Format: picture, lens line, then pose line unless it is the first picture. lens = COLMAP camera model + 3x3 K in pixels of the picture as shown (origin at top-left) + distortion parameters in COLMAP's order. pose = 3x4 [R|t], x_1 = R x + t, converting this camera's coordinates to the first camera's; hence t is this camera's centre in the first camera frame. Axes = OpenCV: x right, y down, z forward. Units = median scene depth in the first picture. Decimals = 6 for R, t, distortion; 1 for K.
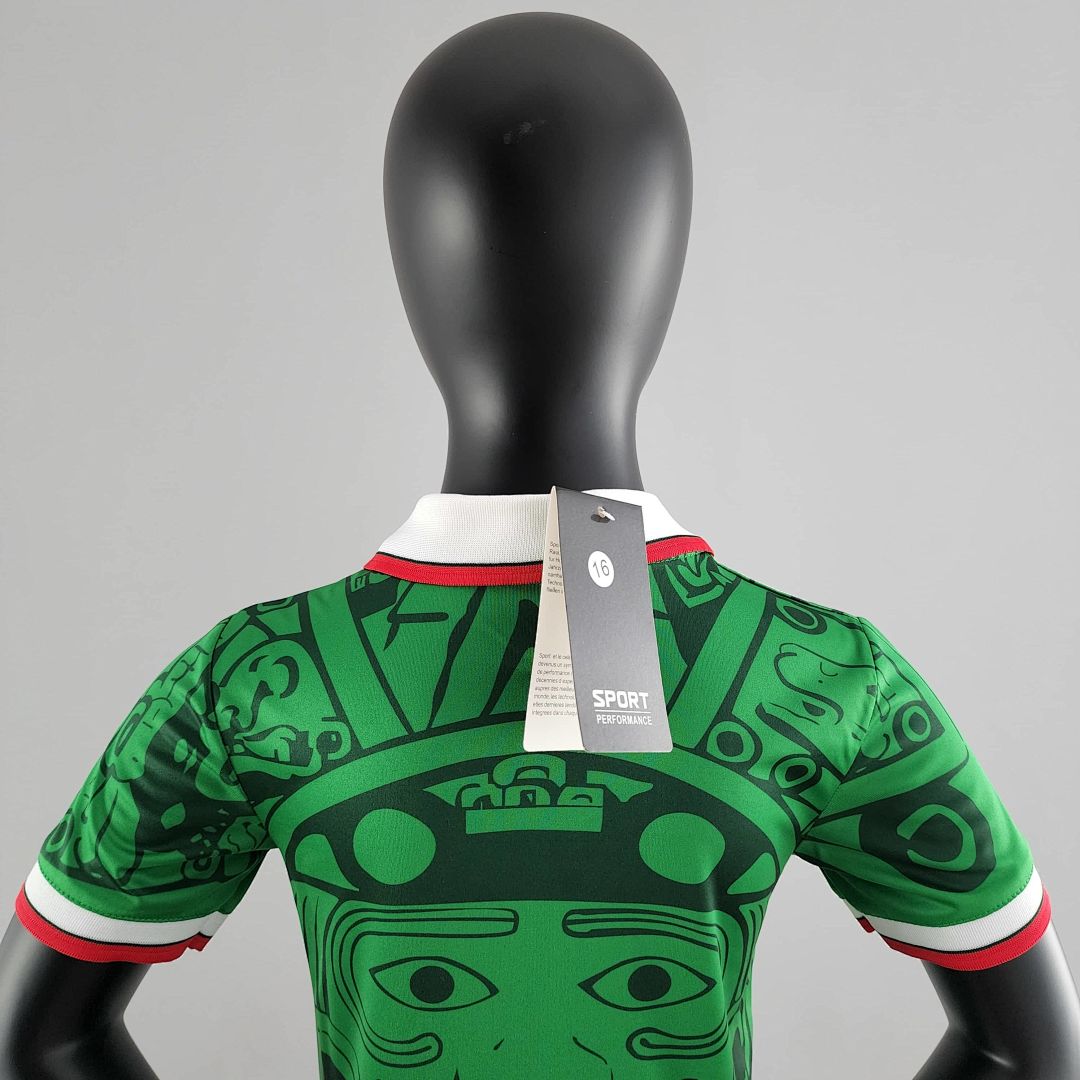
lens RADIAL K [[992.2, 0, 540.0], [0, 992.2, 540.0], [0, 0, 1]] dist [0.131477, -0.317389]
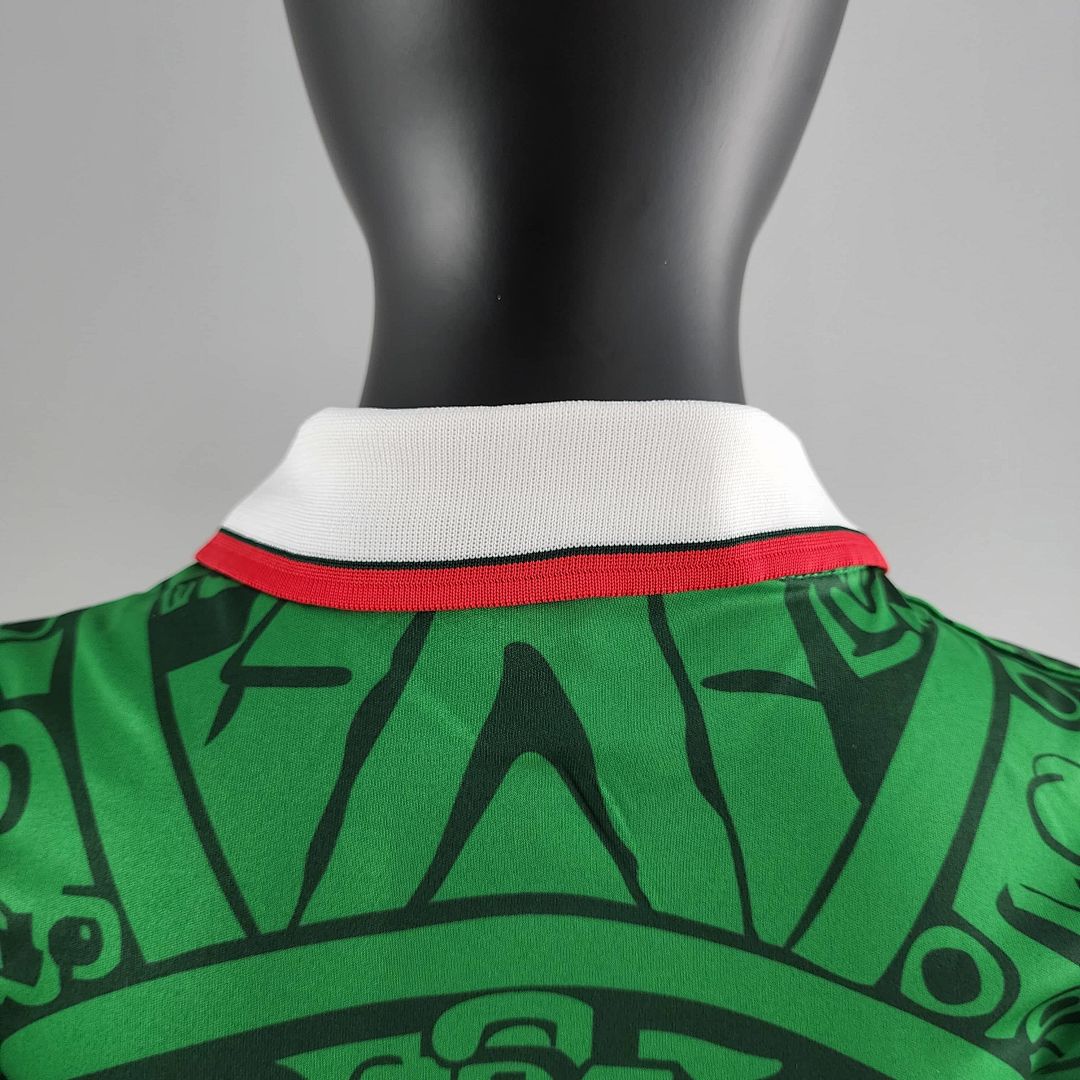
lens RADIAL K [[1044.6, 0, 540.0], [0, 1044.6, 540.0], [0, 0, 1]] dist [0.049866, -0.226763]
pose [[0.998653, 0.044318, 0.026974, -0.020054], [-0.043685, 0.998766, -0.023613, 0.020741], [-0.027987, 0.022403, 0.999357, 0.498066]]
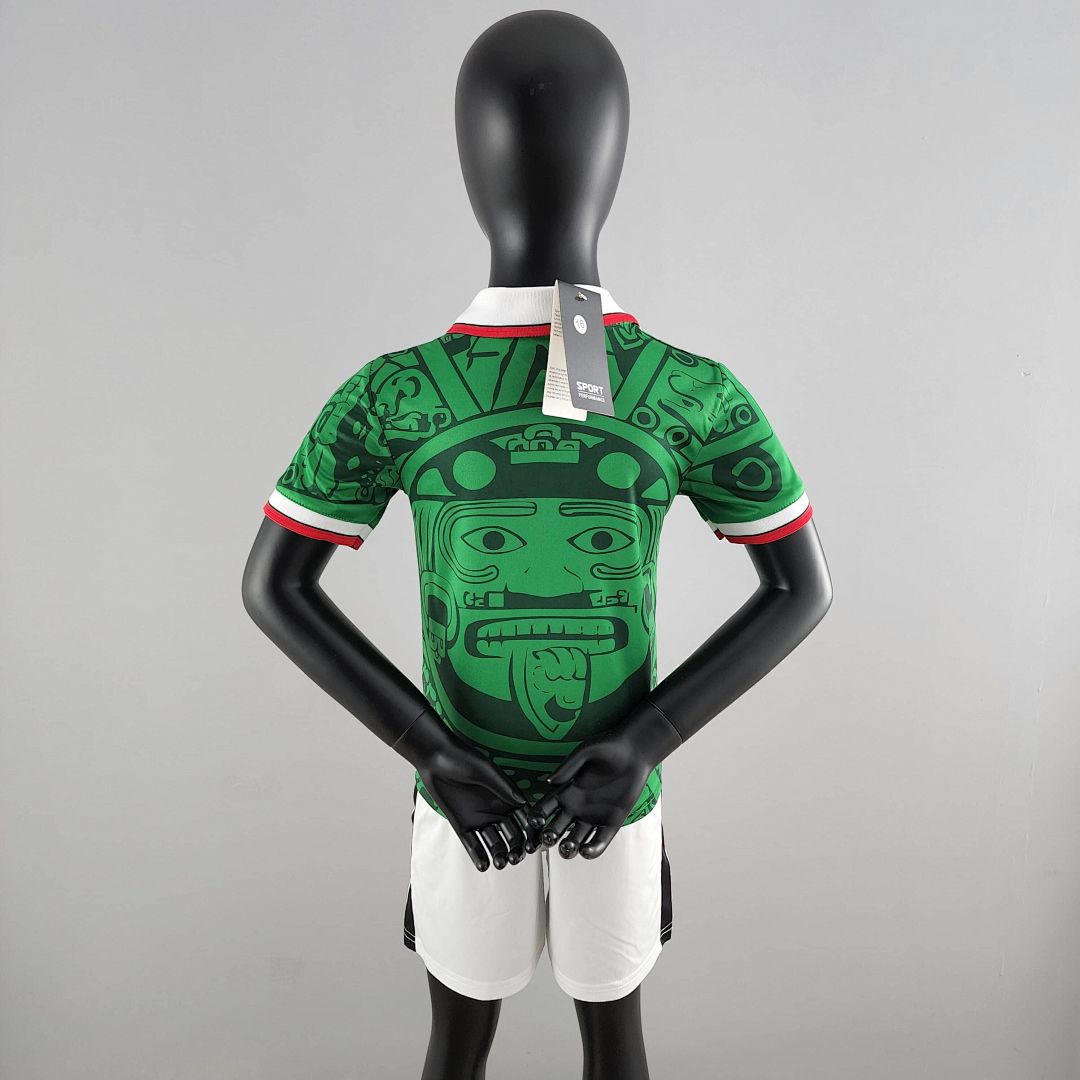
lens RADIAL K [[992.2, 0, 540.0], [0, 992.2, 540.0], [0, 0, 1]] dist [0.131477, -0.317389]
pose [[0.998845, -0.009238, 0.047155, -0.104668], [0.002345, 0.989549, 0.144178, 0.151024], [-0.047994, -0.143901, 0.988428, -0.922507]]
